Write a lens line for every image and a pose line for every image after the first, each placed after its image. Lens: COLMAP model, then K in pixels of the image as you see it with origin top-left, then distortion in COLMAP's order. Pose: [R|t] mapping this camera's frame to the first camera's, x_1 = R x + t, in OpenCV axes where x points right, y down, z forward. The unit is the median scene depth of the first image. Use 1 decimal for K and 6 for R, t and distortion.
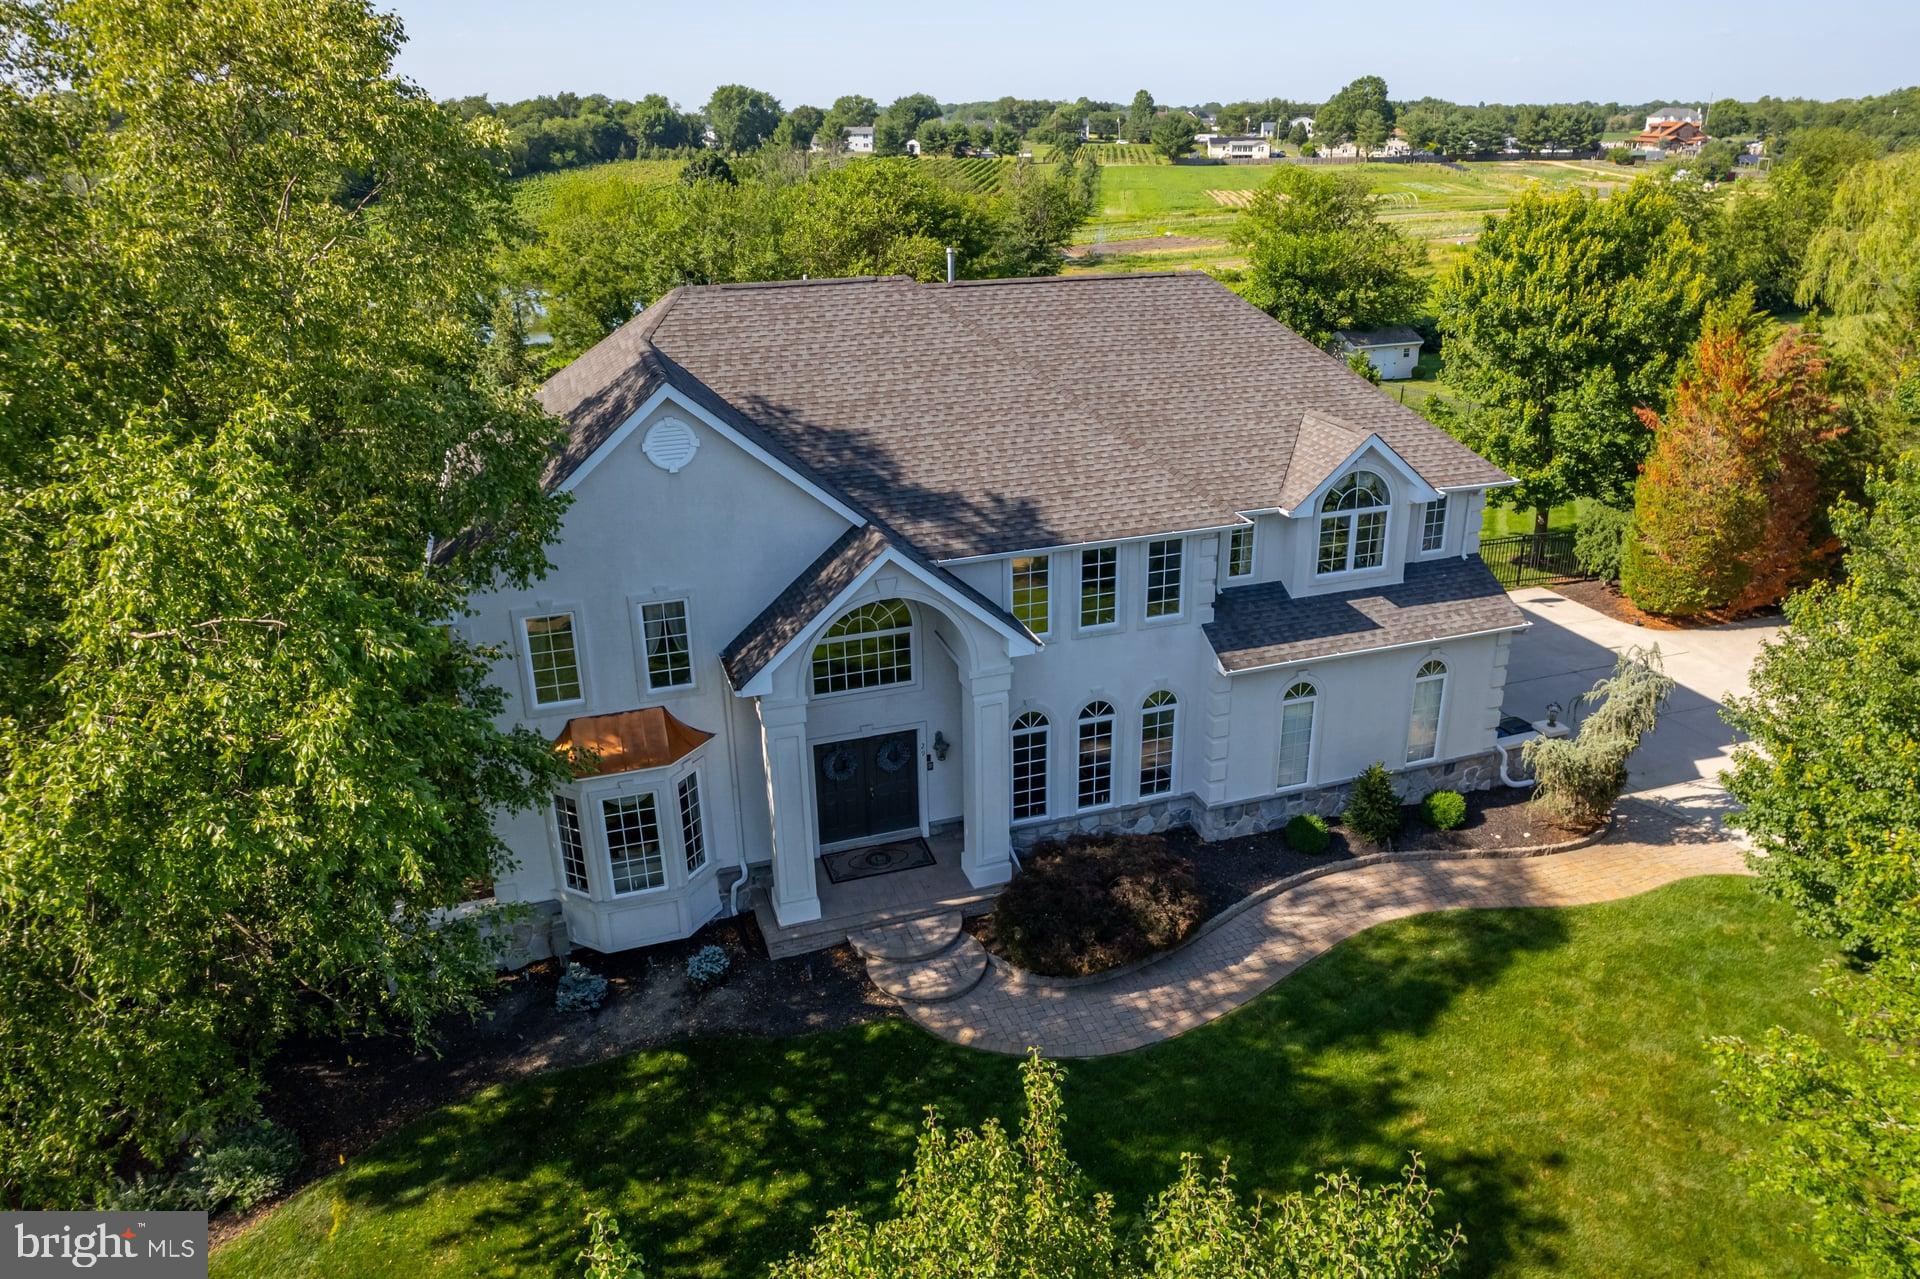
lens RADIAL K [[1296.2, 0, 996.7], [0, 1296.2, 598.6], [0, 0, 1]] dist [-0.080044, 0.092788]
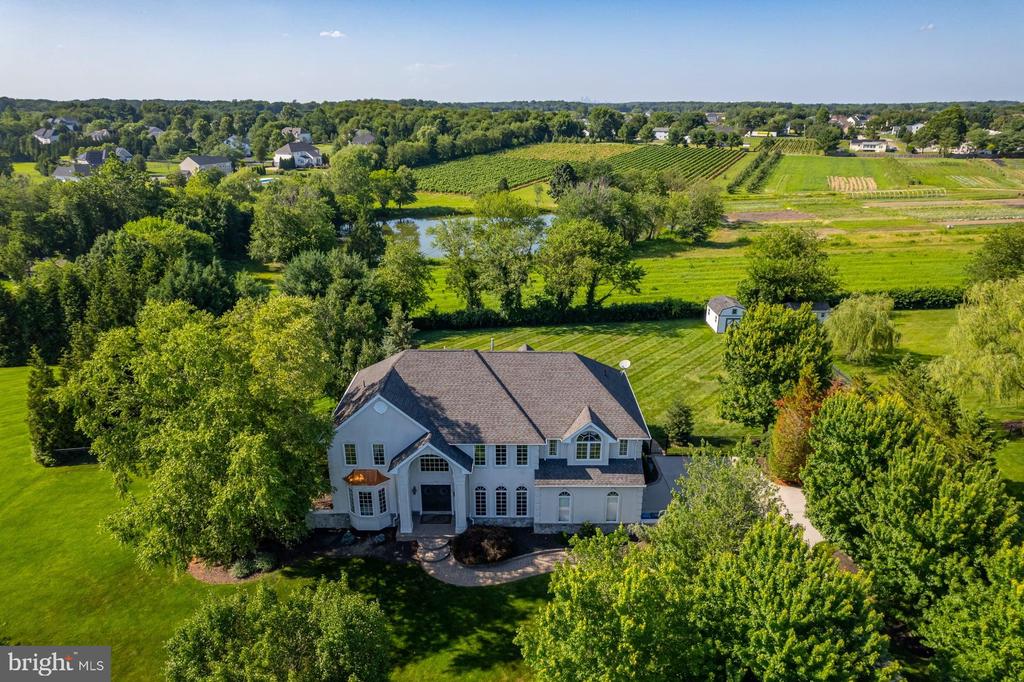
lens RADIAL K [[660.0, 0, 514.4], [0, 660.0, 342.8], [0, 0, 1]] dist [-0.072816, 0.078541]
pose [[0.942939, 0.122560, -0.309589, 0.582531], [-0.125109, 0.992074, 0.011688, -0.310932], [0.308567, 0.027712, 0.950799, -0.629938]]
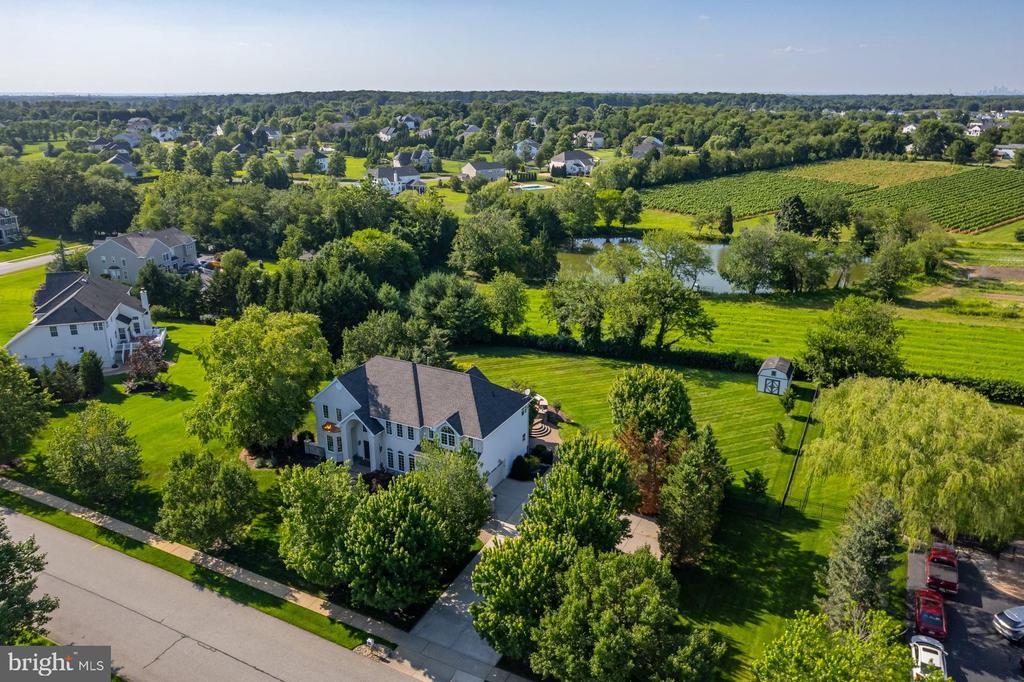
lens RADIAL K [[720.9, 0, 513.1], [0, 720.9, 321.9], [0, 0, 1]] dist [-0.052669, 0.033952]
pose [[0.687719, 0.229200, -0.688847, 2.236458], [-0.261668, 0.963335, 0.059291, -0.705547], [0.677180, 0.139473, 0.722478, -0.871838]]
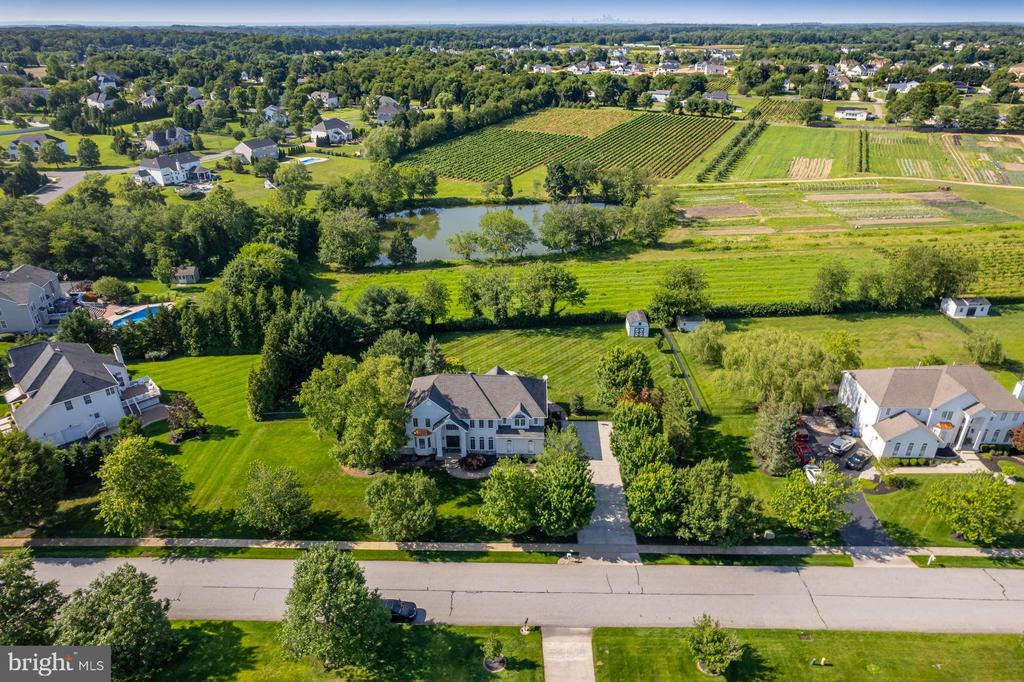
lens RADIAL K [[655.7, 0, 512.0], [0, 655.7, 341.0], [0, 0, 1]] dist [-0.069931, 0.074620]
pose [[0.932771, 0.164266, -0.320865, 1.356912], [-0.132291, 0.984019, 0.119190, -0.938957], [0.335317, -0.068730, 0.939595, -2.478202]]
